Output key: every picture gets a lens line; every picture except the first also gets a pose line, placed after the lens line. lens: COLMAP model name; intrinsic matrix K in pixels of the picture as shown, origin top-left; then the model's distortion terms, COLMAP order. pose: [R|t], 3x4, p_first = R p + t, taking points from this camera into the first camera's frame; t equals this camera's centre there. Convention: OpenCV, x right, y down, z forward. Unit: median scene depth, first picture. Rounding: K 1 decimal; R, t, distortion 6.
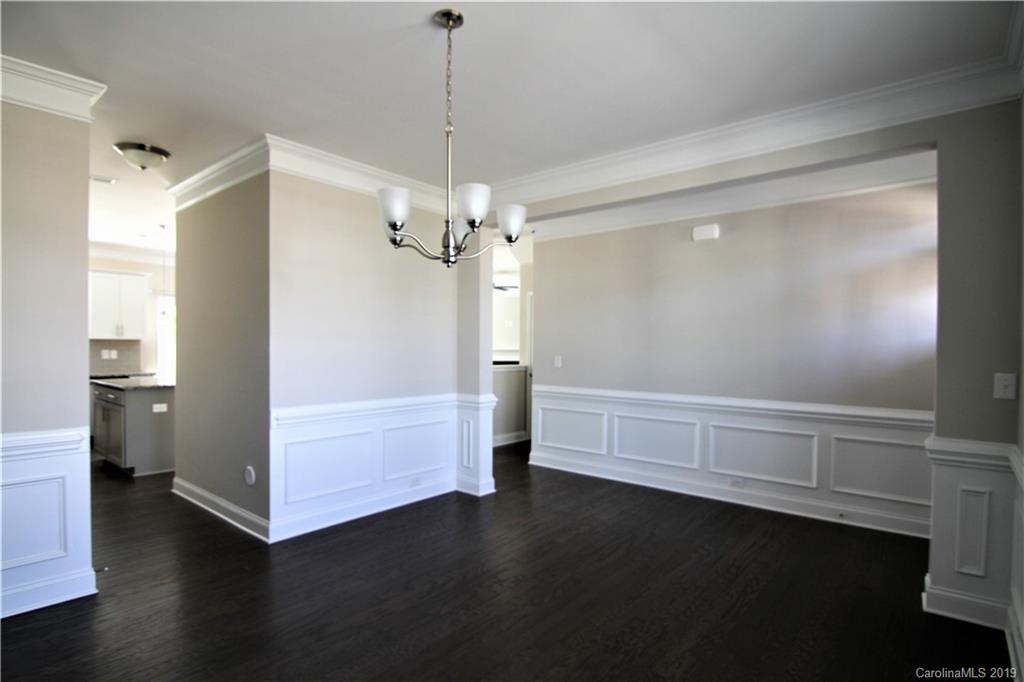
lens RADIAL K [[525.9, 0, 510.9], [0, 525.9, 344.7], [0, 0, 1]] dist [-0.018664, -0.006441]
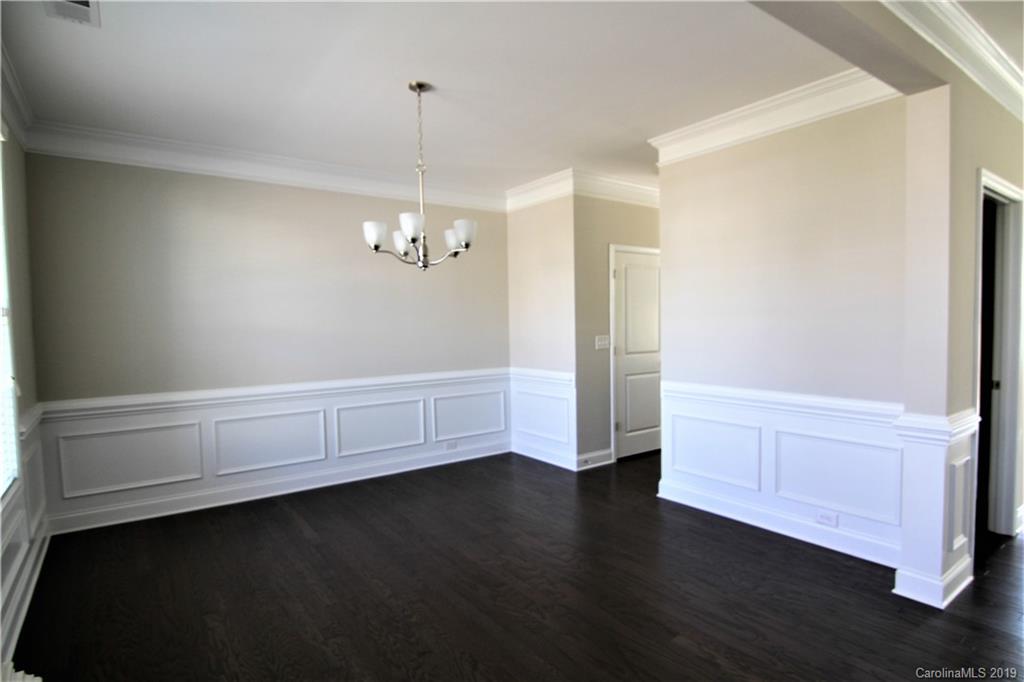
lens RADIAL K [[525.9, 0, 509.4], [0, 525.9, 344.3], [0, 0, 1]] dist [-0.018664, -0.006441]
pose [[-0.236008, 0.034515, -0.971138, 0.689532], [0.013769, 0.999387, 0.032173, 0.003117], [0.971654, -0.005778, -0.236338, 0.907802]]
